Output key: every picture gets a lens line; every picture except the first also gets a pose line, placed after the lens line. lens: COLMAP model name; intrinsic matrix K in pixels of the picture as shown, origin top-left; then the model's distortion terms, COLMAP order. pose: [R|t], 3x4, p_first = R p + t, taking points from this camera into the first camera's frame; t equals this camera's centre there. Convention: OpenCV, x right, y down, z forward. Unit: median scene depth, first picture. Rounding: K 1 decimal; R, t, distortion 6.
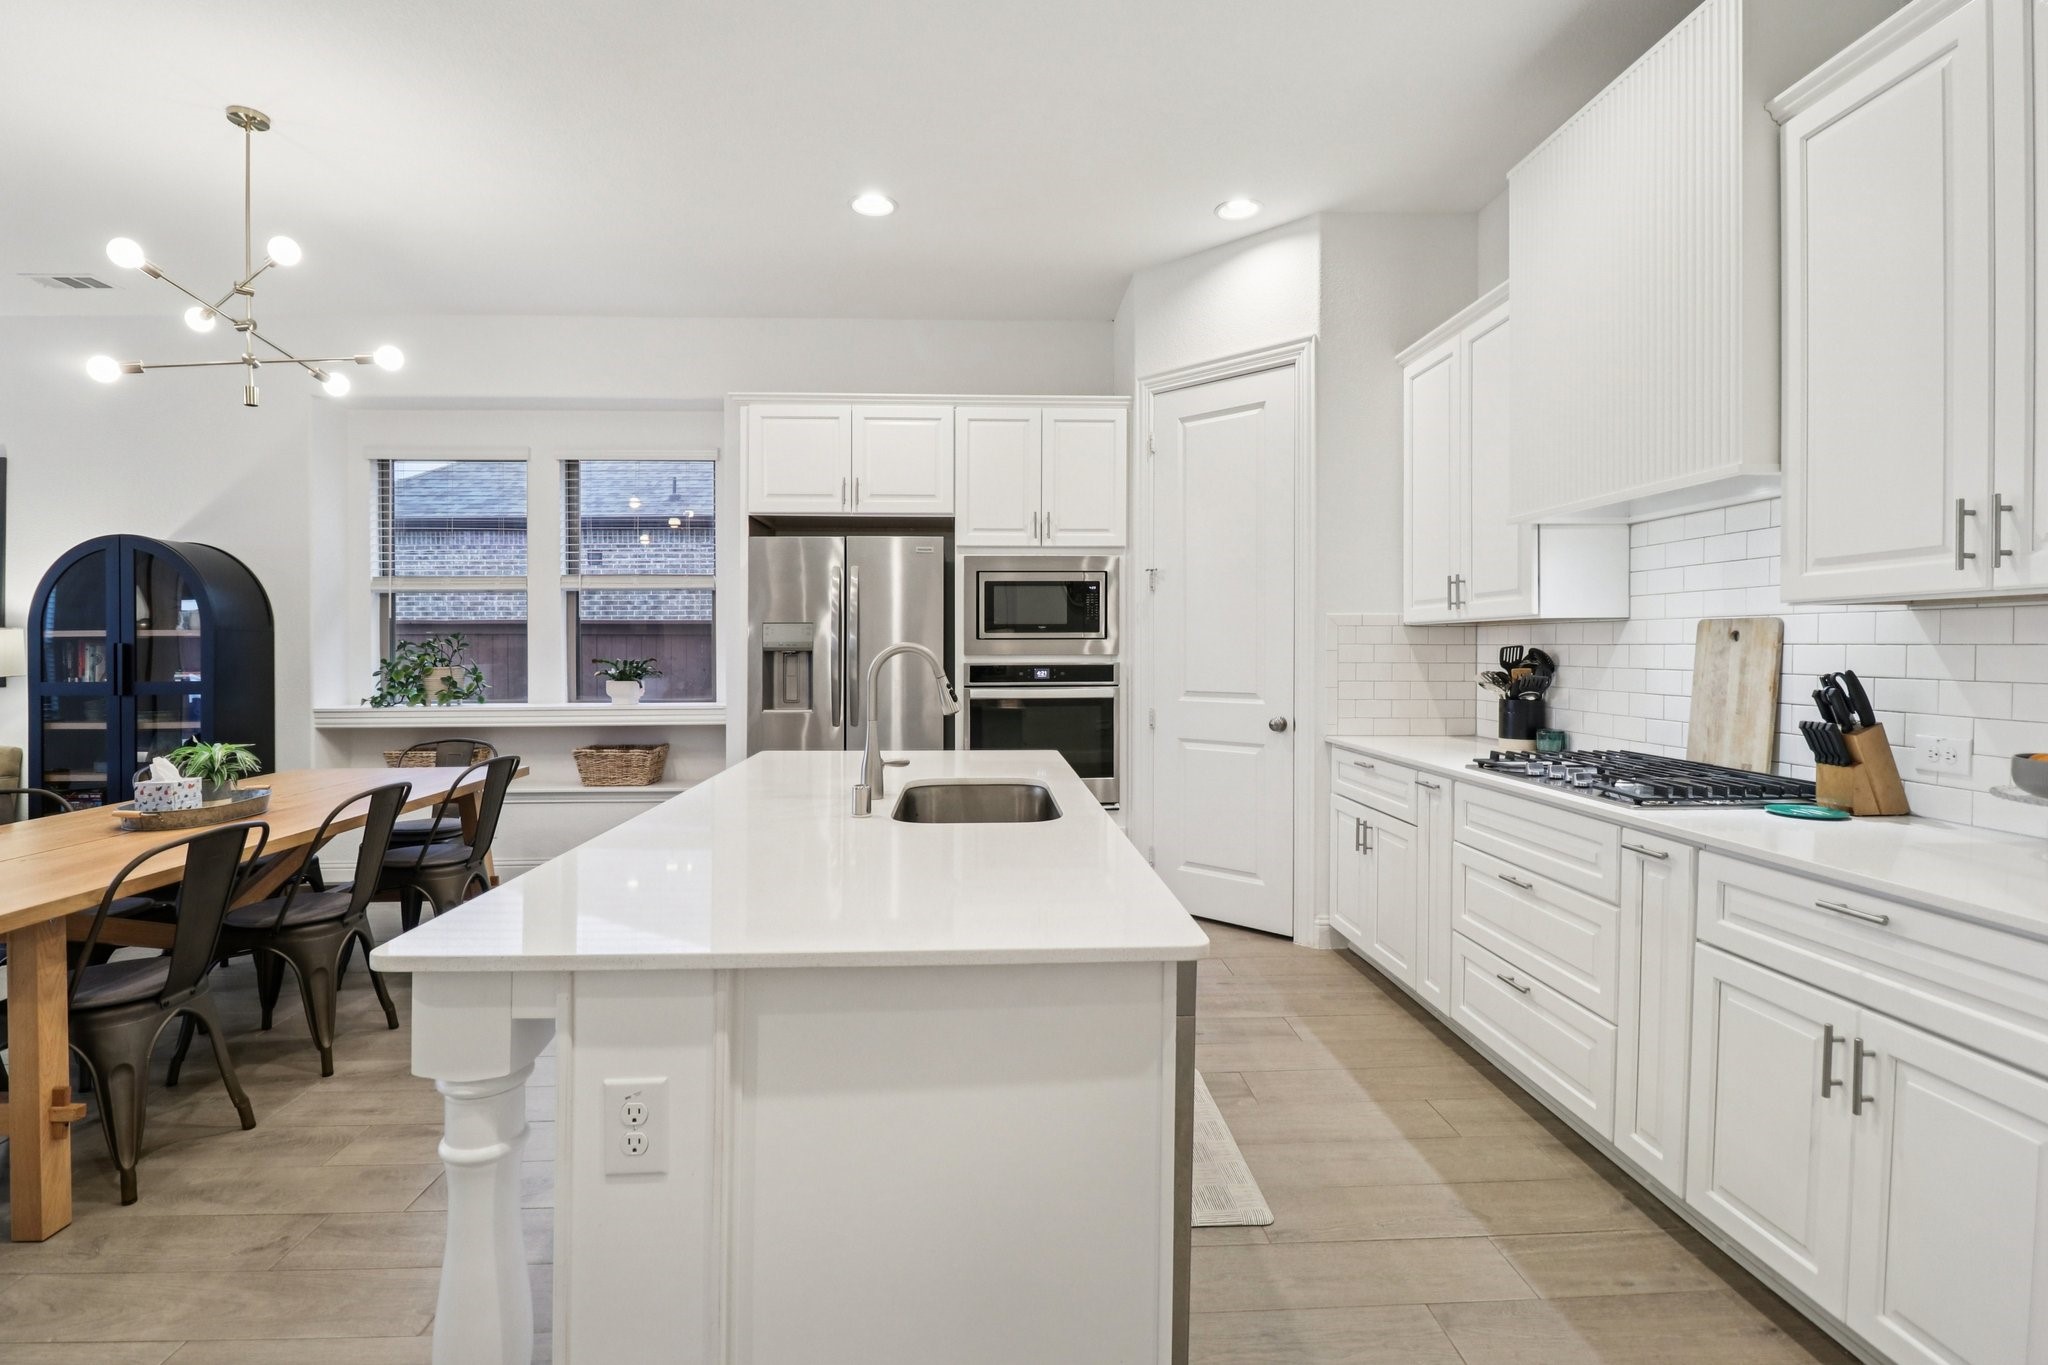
lens RADIAL K [[940.7, 0, 1022.8], [0, 940.7, 677.5], [0, 0, 1]] dist [0.001734, -0.000032]
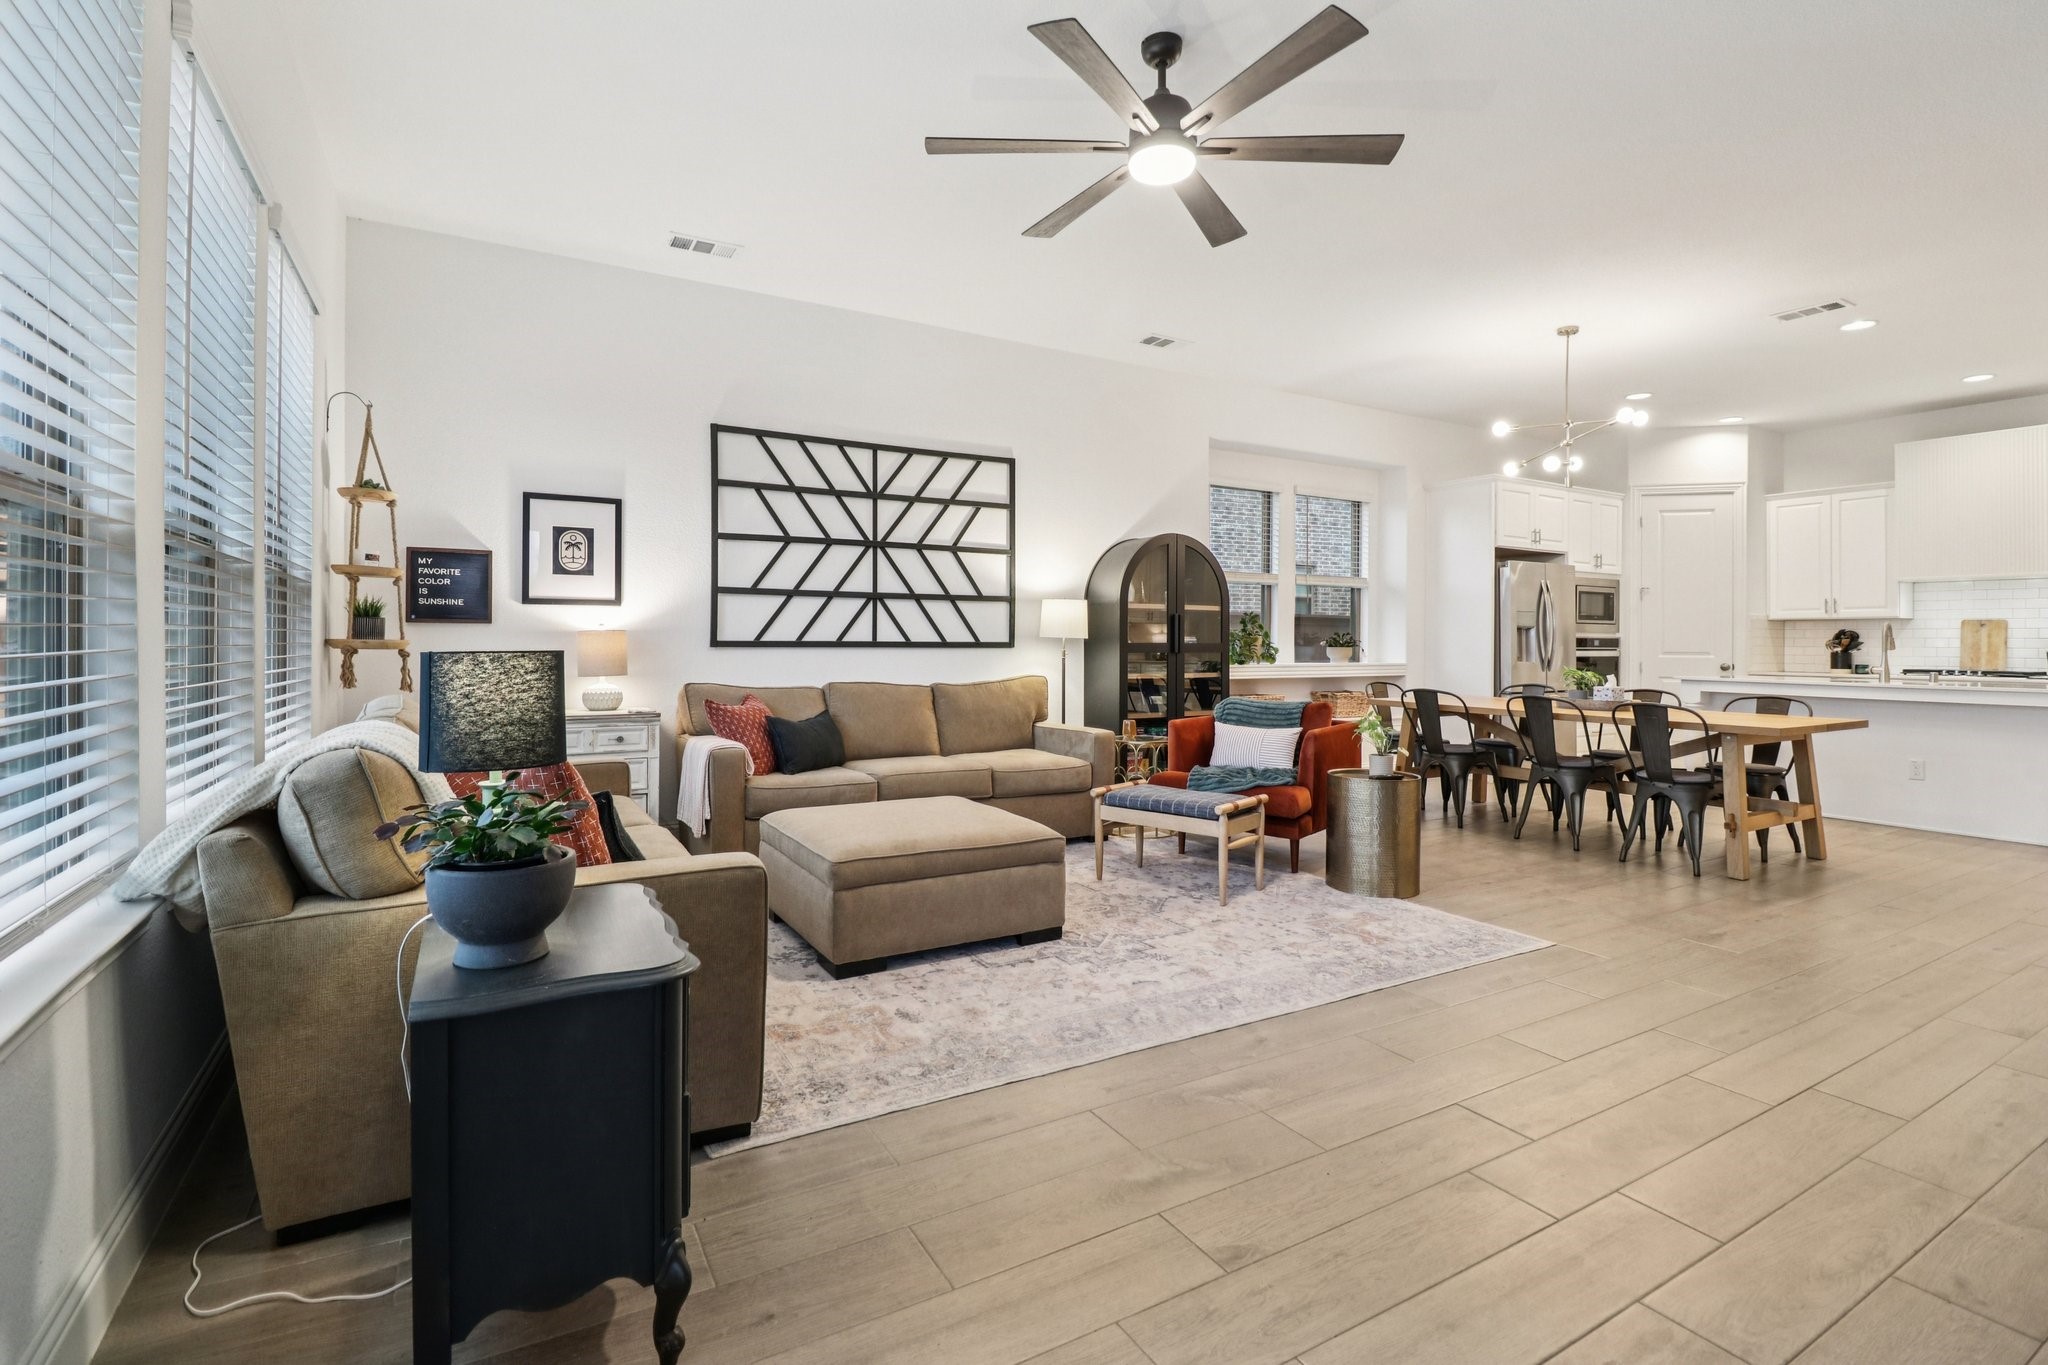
lens RADIAL K [[940.7, 0, 1025.2], [0, 940.7, 661.4], [0, 0, 1]] dist [0.001734, -0.000032]
pose [[0.886007, -0.002588, 0.463665, -1.815758], [0.007549, 0.999932, -0.008843, 0.039443], [-0.463611, 0.011335, 0.885966, -0.099795]]
